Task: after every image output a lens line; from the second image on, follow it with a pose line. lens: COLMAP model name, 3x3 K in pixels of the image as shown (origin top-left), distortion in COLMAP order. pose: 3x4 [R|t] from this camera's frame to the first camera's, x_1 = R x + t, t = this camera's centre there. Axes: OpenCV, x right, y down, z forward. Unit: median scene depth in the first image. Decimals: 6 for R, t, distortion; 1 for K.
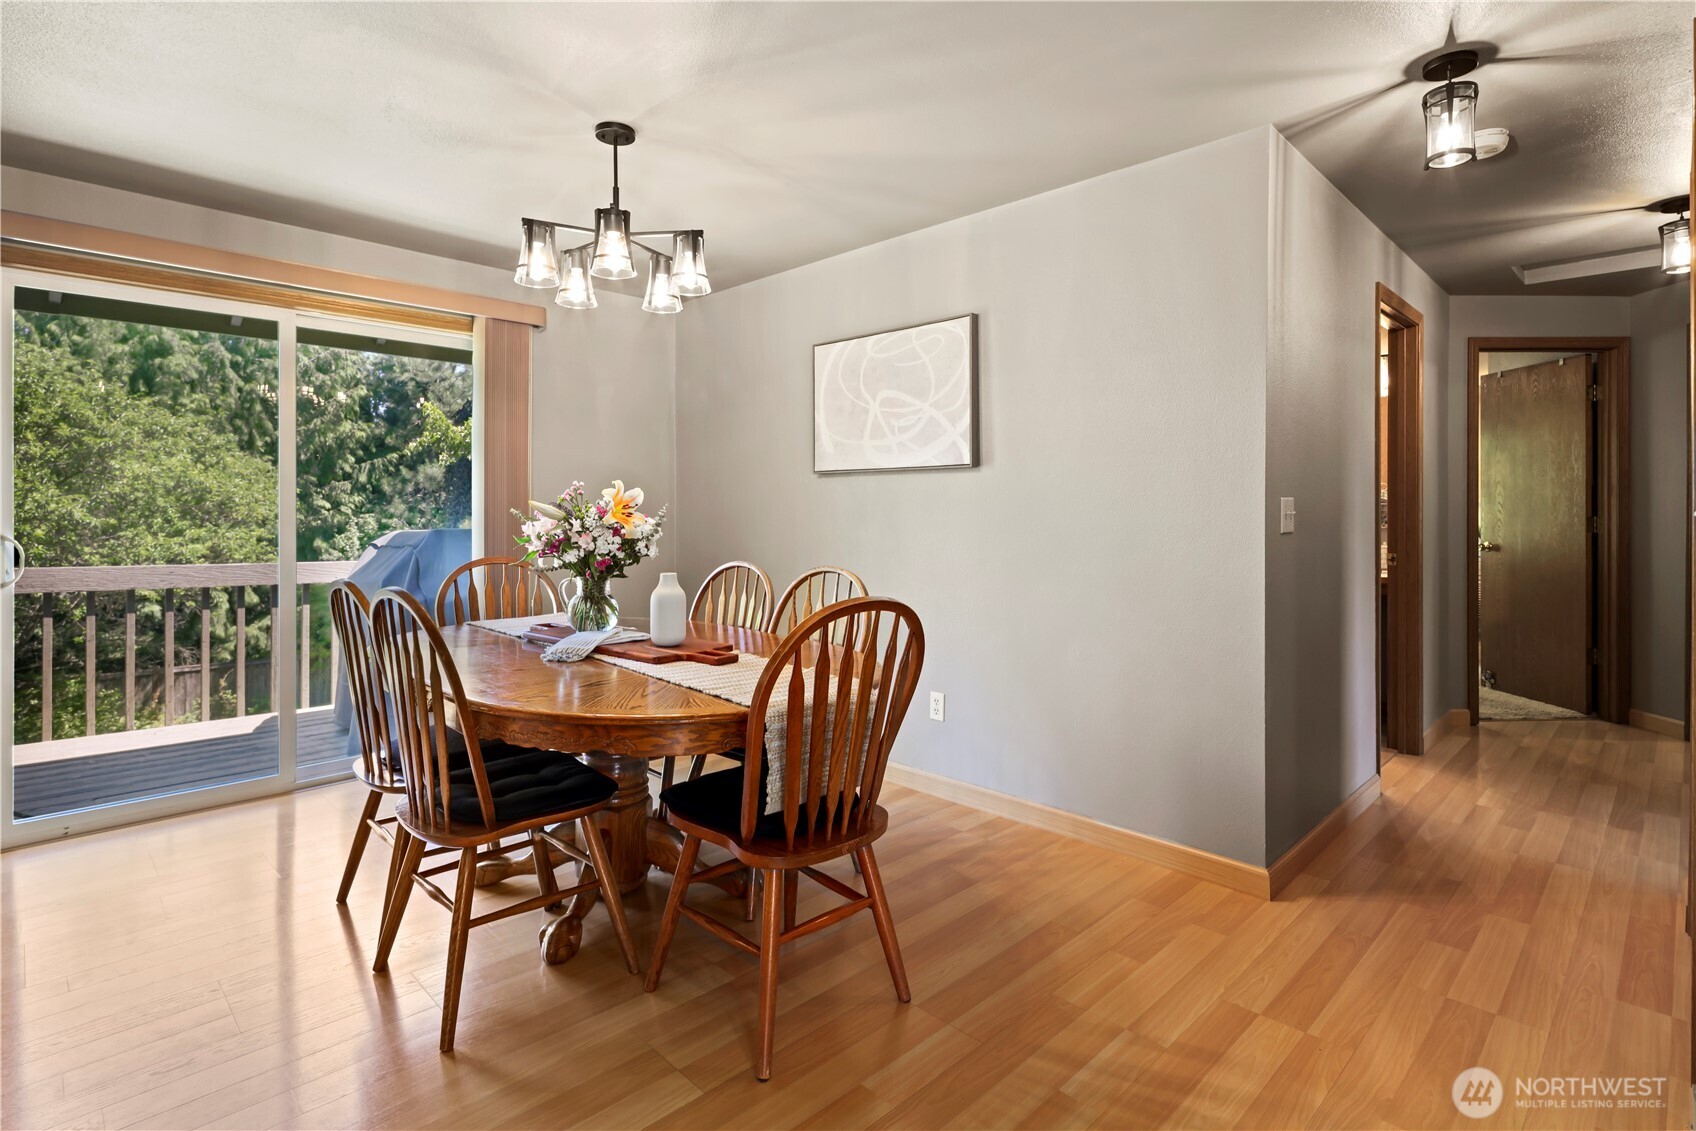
lens RADIAL K [[845.5, 0, 847.5], [0, 845.5, 516.0], [0, 0, 1]] dist [0.001341, -0.000120]
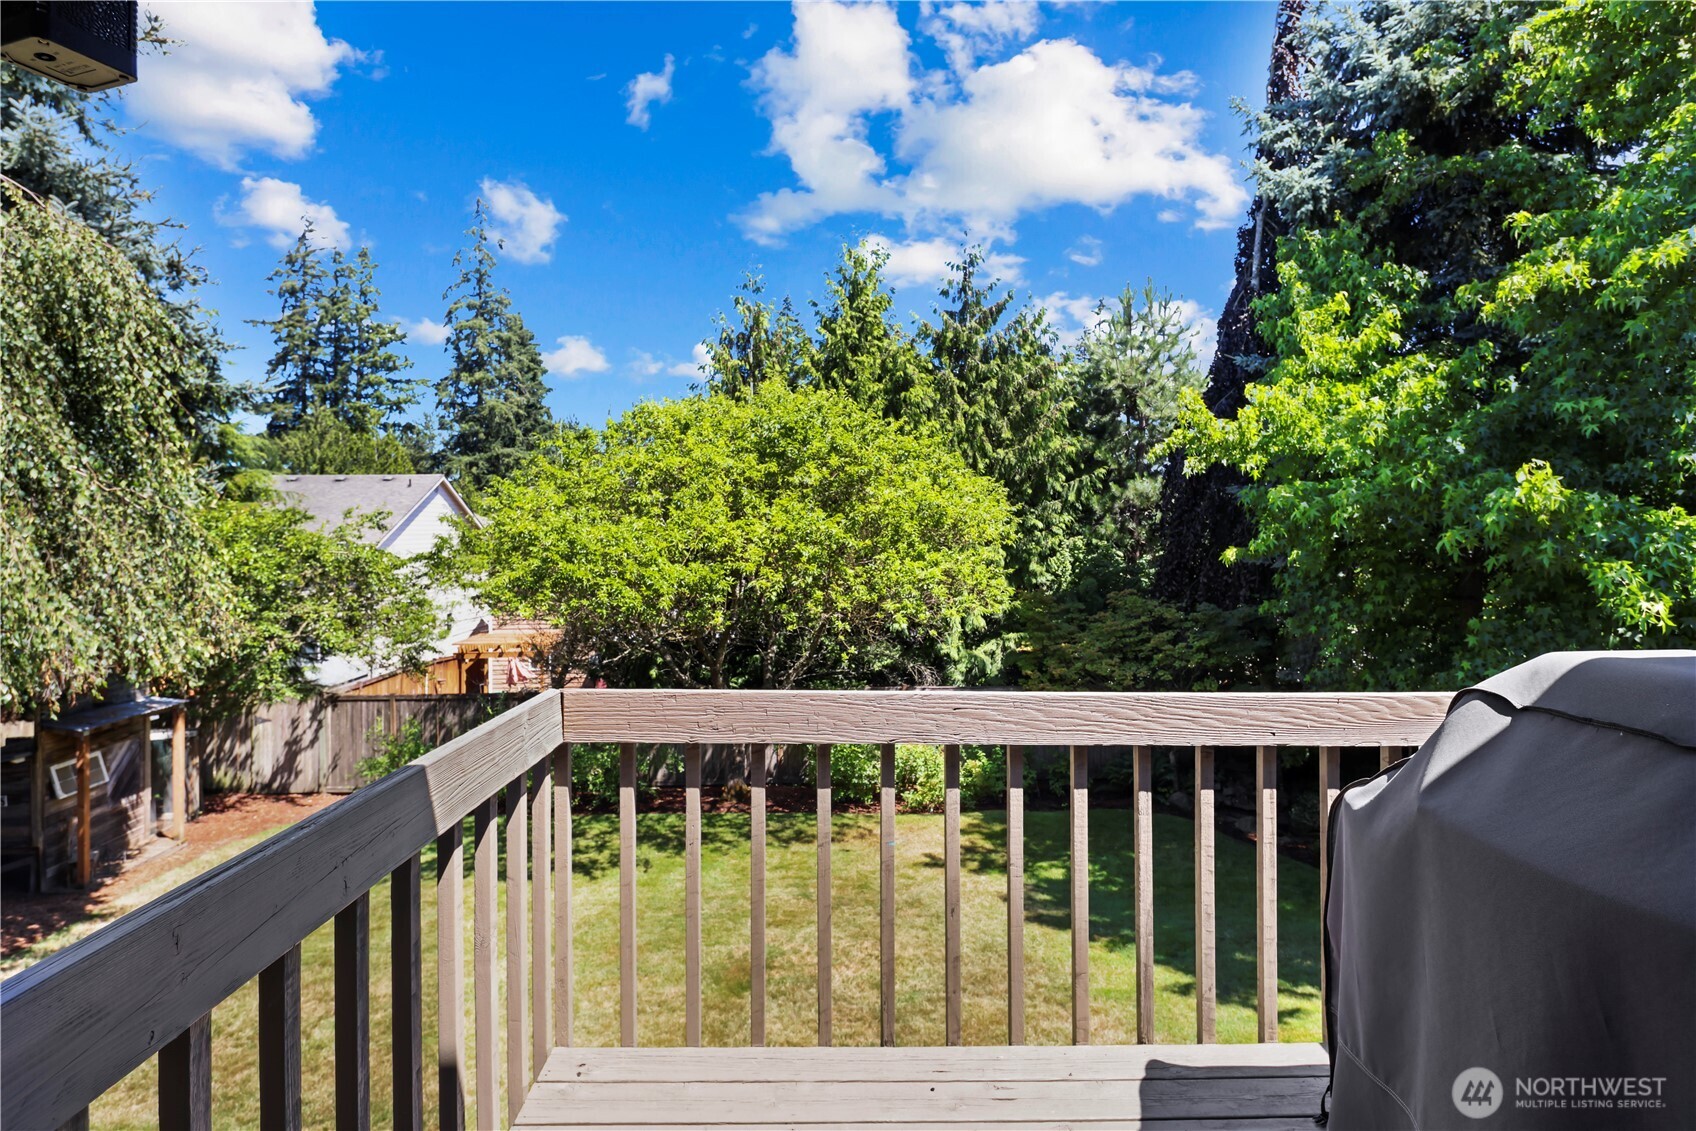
lens RADIAL K [[845.5, 0, 847.5], [0, 845.5, 516.0], [0, 0, 1]] dist [0.001341, -0.000120]
pose [[0.731278, -0.016220, -0.681887, -0.125647], [0.005495, 0.999825, -0.017889, -0.008203], [0.682057, 0.009335, 0.731239, 0.154160]]
